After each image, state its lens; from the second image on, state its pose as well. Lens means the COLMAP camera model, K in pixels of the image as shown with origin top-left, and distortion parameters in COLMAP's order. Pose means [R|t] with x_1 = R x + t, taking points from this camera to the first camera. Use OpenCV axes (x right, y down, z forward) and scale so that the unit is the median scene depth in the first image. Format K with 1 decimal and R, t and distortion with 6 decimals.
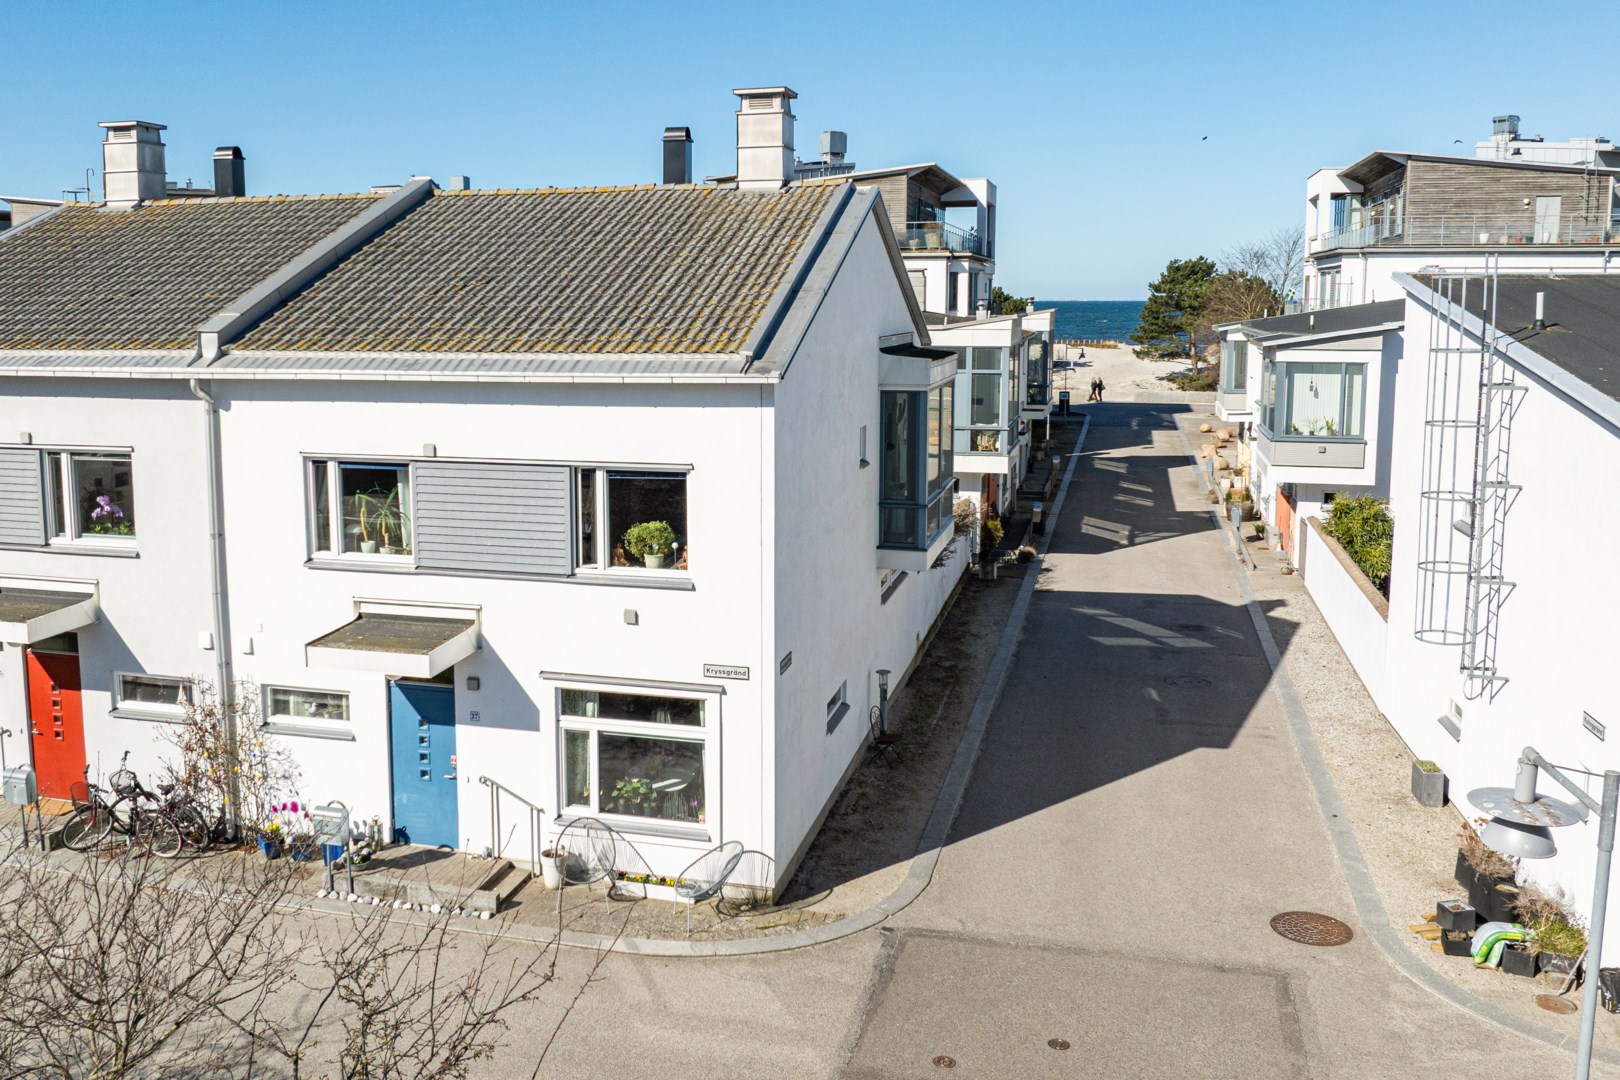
lens RADIAL K [[1472.1, 0, 764.1], [0, 1472.1, 365.4], [0, 0, 1]] dist [-0.041355, 0.008251]
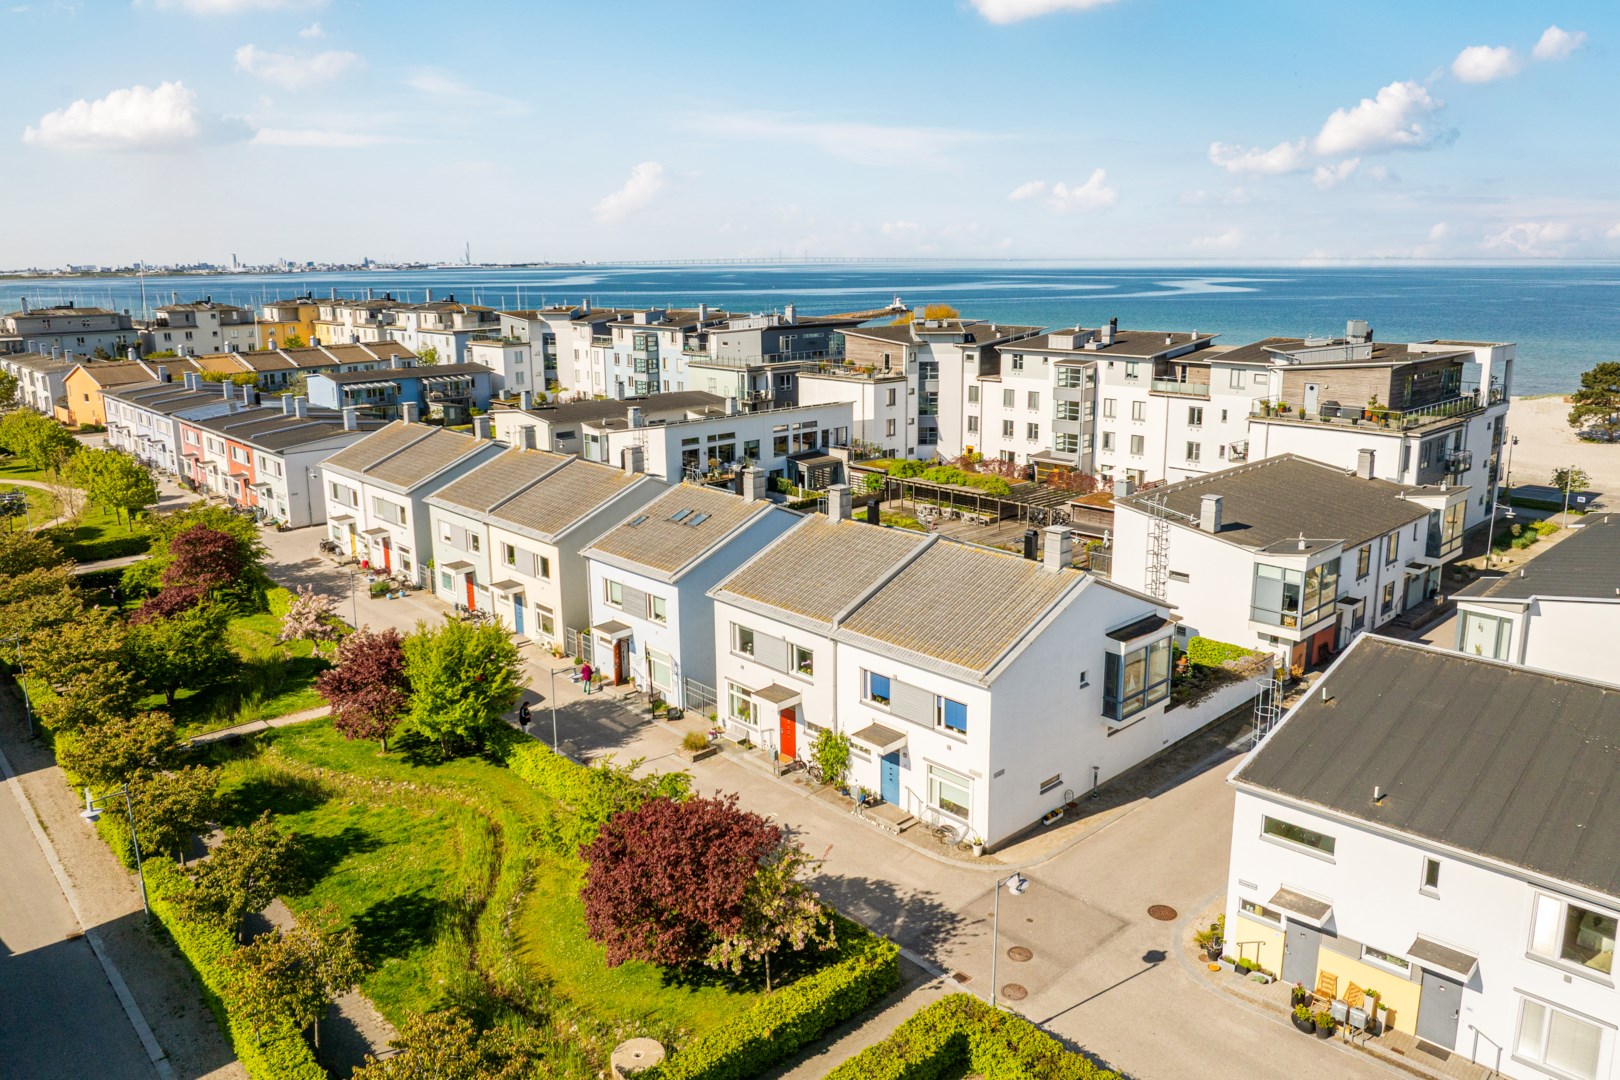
lens RADIAL K [[1143.0, 0, 826.3], [0, 1143.0, 416.8], [0, 0, 1]] dist [-0.043181, 0.016906]
pose [[0.866626, 0.072855, -0.493610, 0.711514], [-0.041048, 0.996339, 0.074987, -0.597917], [0.497266, -0.044724, 0.866444, -0.991082]]
